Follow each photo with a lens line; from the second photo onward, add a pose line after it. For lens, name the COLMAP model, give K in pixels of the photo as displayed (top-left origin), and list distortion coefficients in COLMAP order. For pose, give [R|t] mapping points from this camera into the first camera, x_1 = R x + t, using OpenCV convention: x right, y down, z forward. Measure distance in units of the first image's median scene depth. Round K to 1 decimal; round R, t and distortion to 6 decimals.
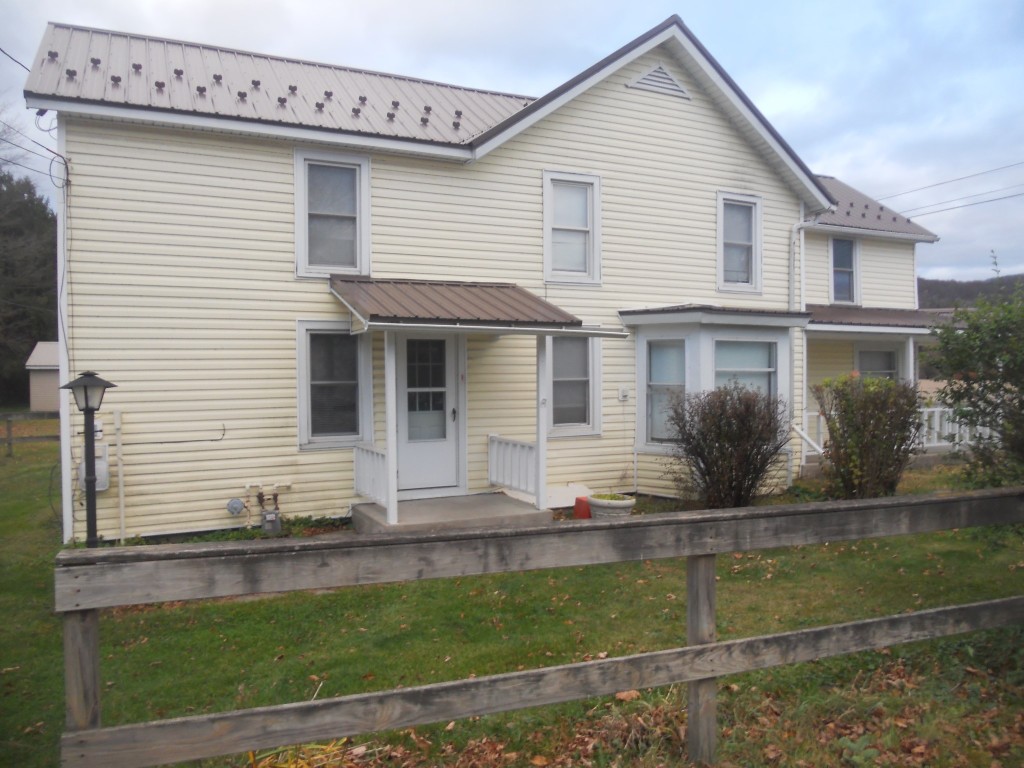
lens RADIAL K [[812.7, 0, 503.2], [0, 812.7, 395.2], [0, 0, 1]] dist [-0.057089, 0.060511]
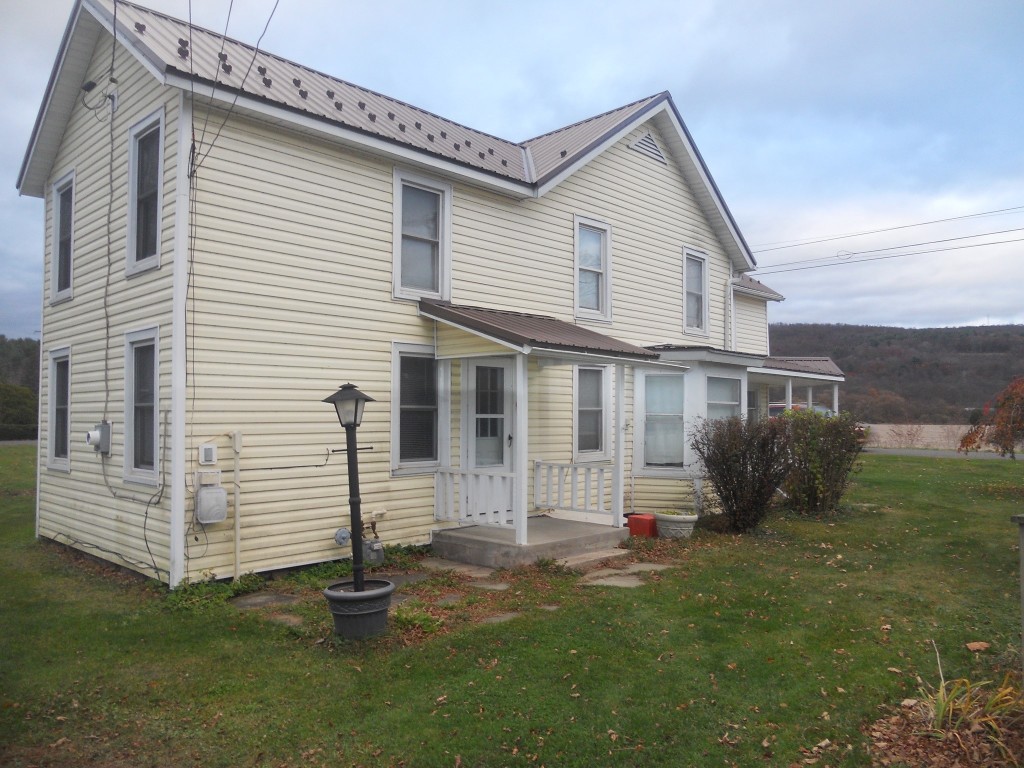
lens RADIAL K [[812.7, 0, 503.2], [0, 812.7, 395.2], [0, 0, 1]] dist [-0.057089, 0.060511]
pose [[0.930807, 0.020295, 0.364947, -0.461036], [-0.001177, 0.998619, -0.052531, 0.021400], [-0.365509, 0.048467, 0.929545, 0.045082]]
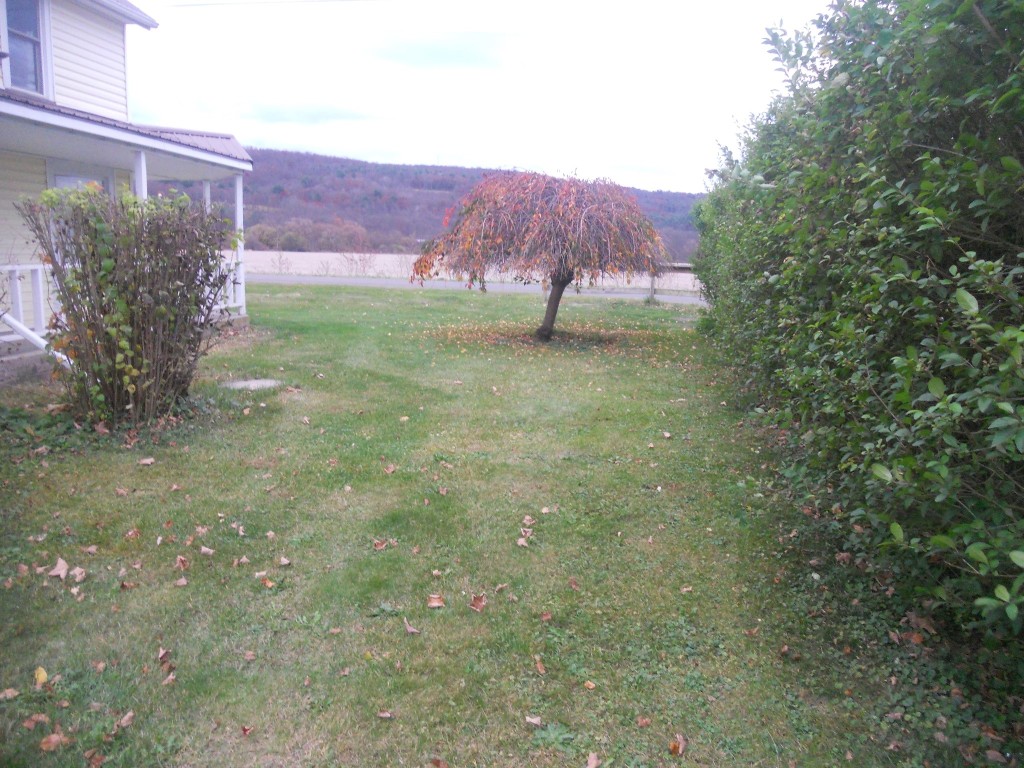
lens RADIAL K [[841.1, 0, 513.3], [0, 841.1, 385.6], [0, 0, 1]] dist [-0.213876, 0.176900]
pose [[0.531577, -0.113869, 0.839321, 0.134946], [-0.008521, 0.990153, 0.139728, 0.030964], [-0.846967, -0.081428, 0.525373, 0.531016]]
